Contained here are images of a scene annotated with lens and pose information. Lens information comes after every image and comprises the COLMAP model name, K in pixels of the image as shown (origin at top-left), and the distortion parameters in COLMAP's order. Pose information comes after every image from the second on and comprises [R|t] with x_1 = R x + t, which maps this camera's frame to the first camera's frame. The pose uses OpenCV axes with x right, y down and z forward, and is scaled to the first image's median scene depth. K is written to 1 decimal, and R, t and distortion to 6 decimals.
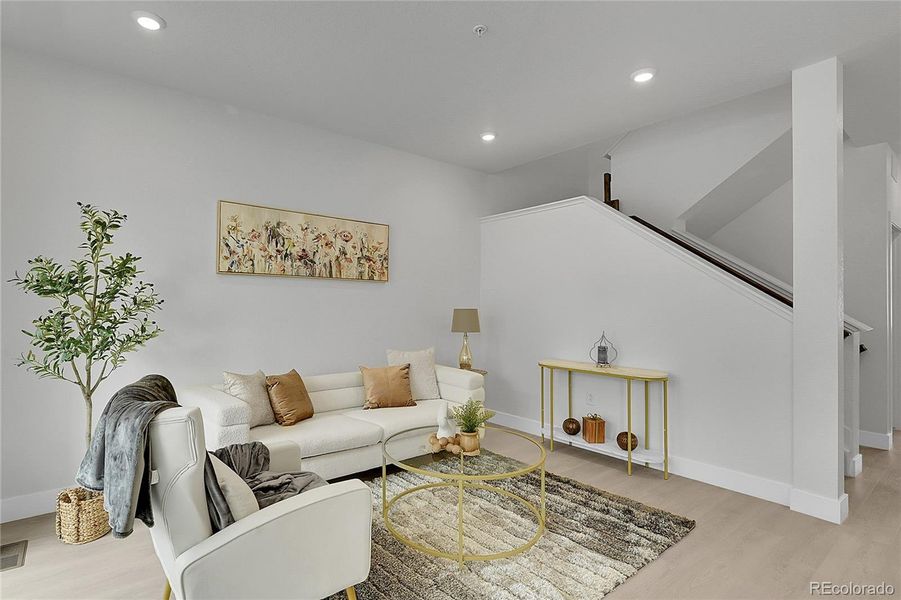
lens RADIAL K [[450.4, 0, 445.6], [0, 450.4, 299.2], [0, 0, 1]] dist [-0.000449, 0.000040]
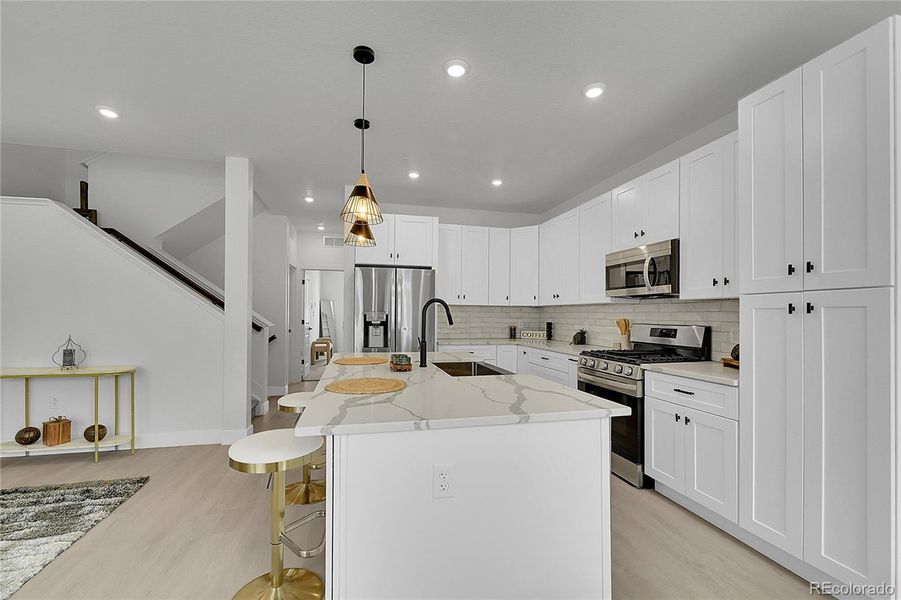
lens RADIAL K [[379.6, 0, 431.9], [0, 379.6, 311.6], [0, 0, 1]] dist [-0.002518, 0.000593]
pose [[0.496318, 0.007046, 0.868112, 0.005603], [-0.017598, 0.999843, 0.001946, 0.001856], [-0.867962, -0.016243, 0.496365, -0.179458]]
